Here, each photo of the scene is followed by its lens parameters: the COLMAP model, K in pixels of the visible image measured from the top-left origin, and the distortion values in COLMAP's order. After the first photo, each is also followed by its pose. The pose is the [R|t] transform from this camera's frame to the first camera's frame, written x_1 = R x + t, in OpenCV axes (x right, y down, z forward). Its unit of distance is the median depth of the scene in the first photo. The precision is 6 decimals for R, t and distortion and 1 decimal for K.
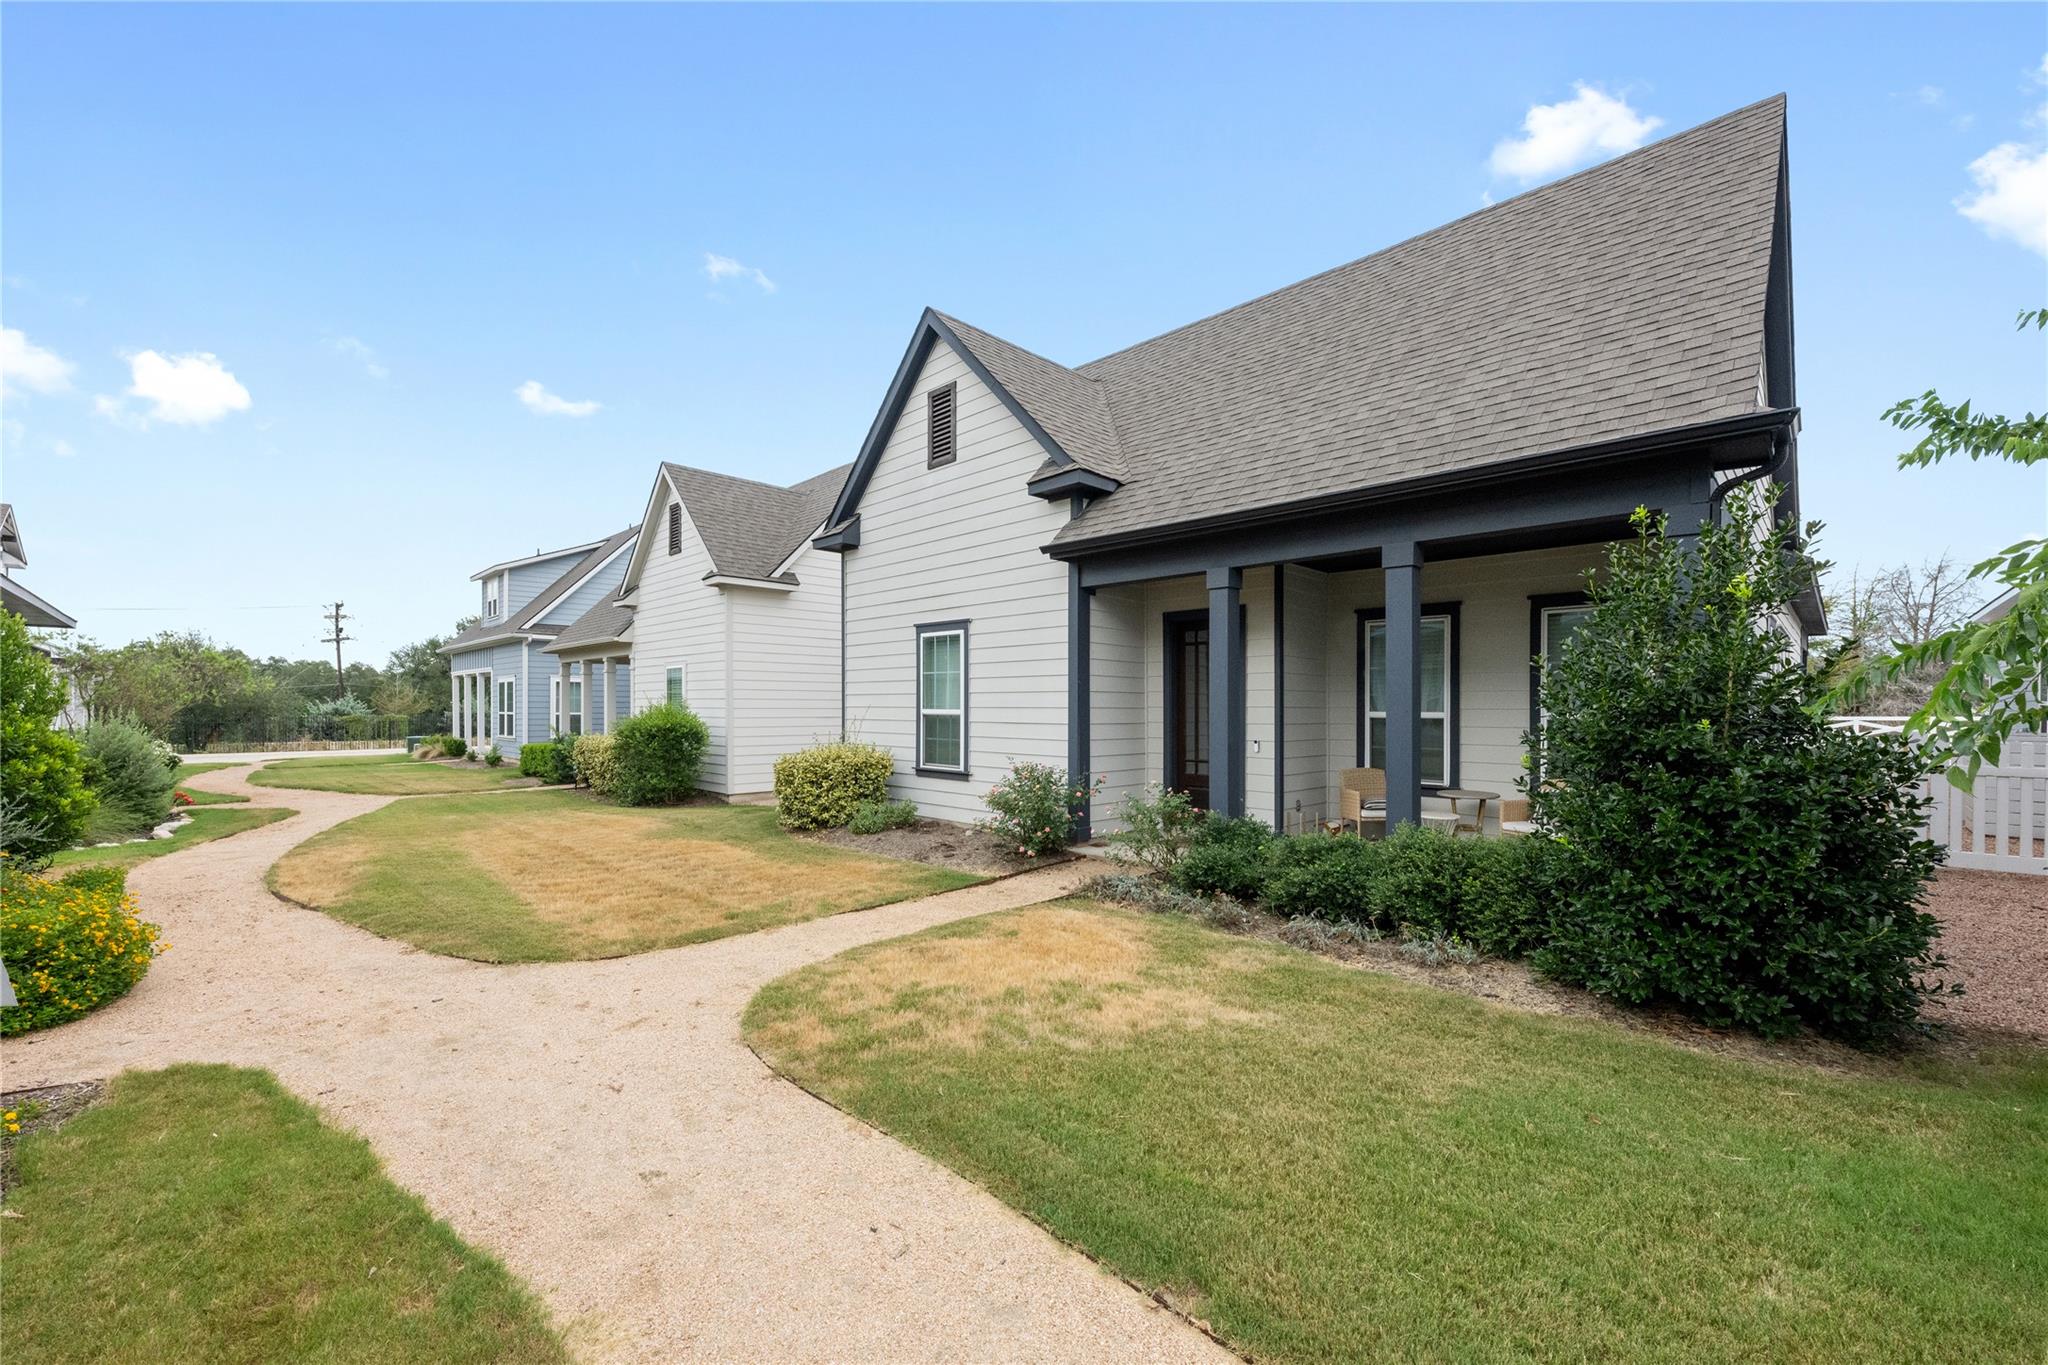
lens RADIAL K [[825.1, 0, 1021.2], [0, 825.1, 700.5], [0, 0, 1]] dist [-0.002012, -0.000052]
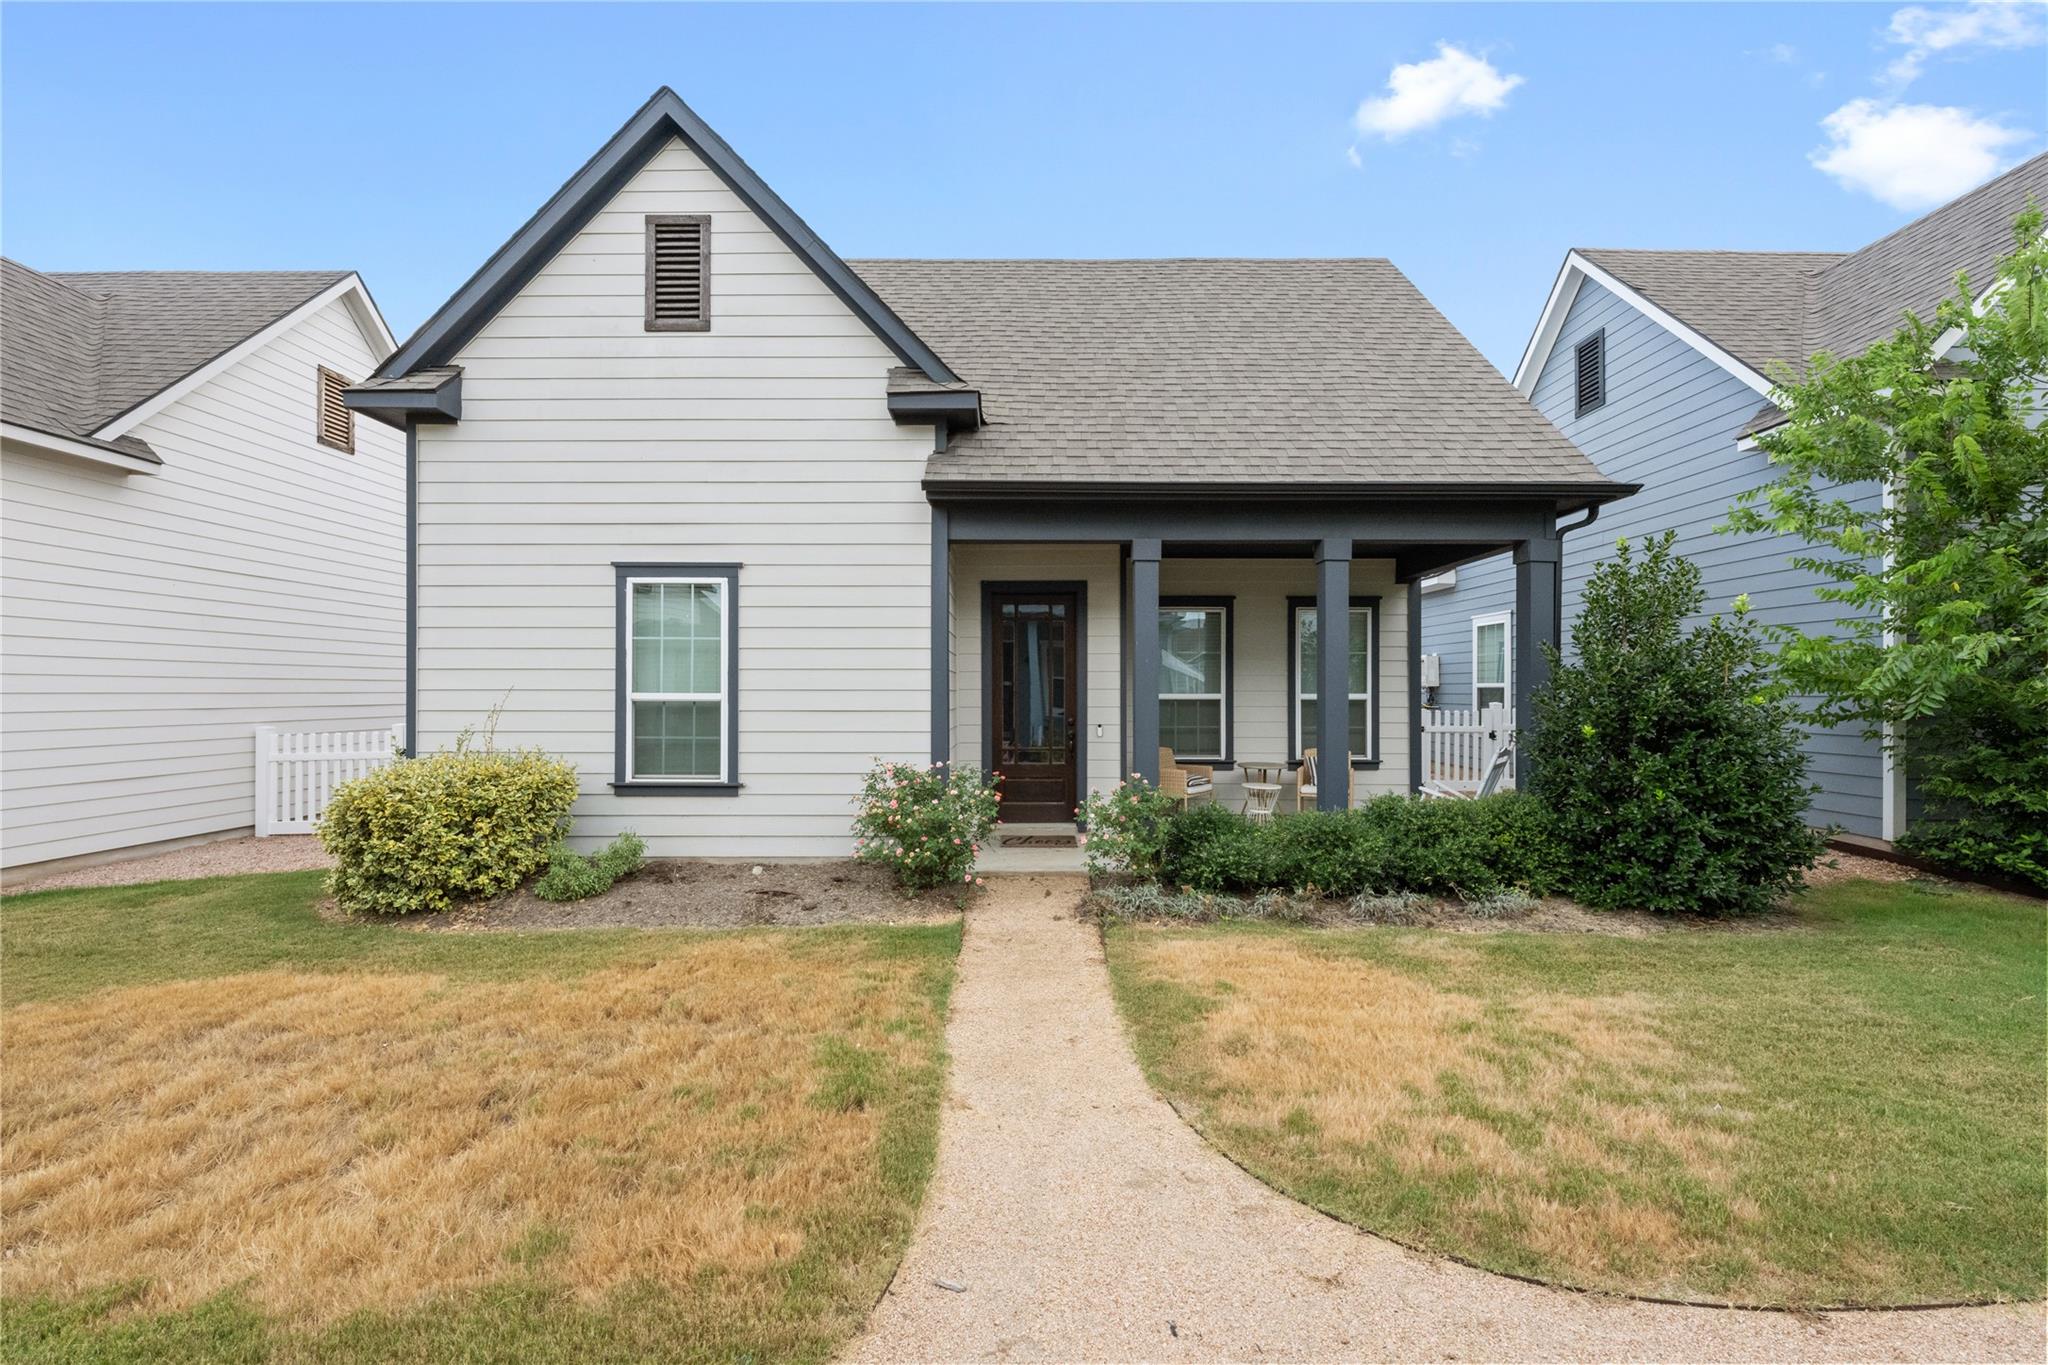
lens RADIAL K [[811.2, 0, 1024.0], [0, 811.2, 682.5], [0, 0, 1]] dist [-0.001324, -0.000096]
pose [[0.701827, 0.006469, 0.712318, -0.414849], [-0.004030, 0.999979, -0.005111, 0.004834], [-0.712336, 0.000717, 0.701838, 0.376730]]
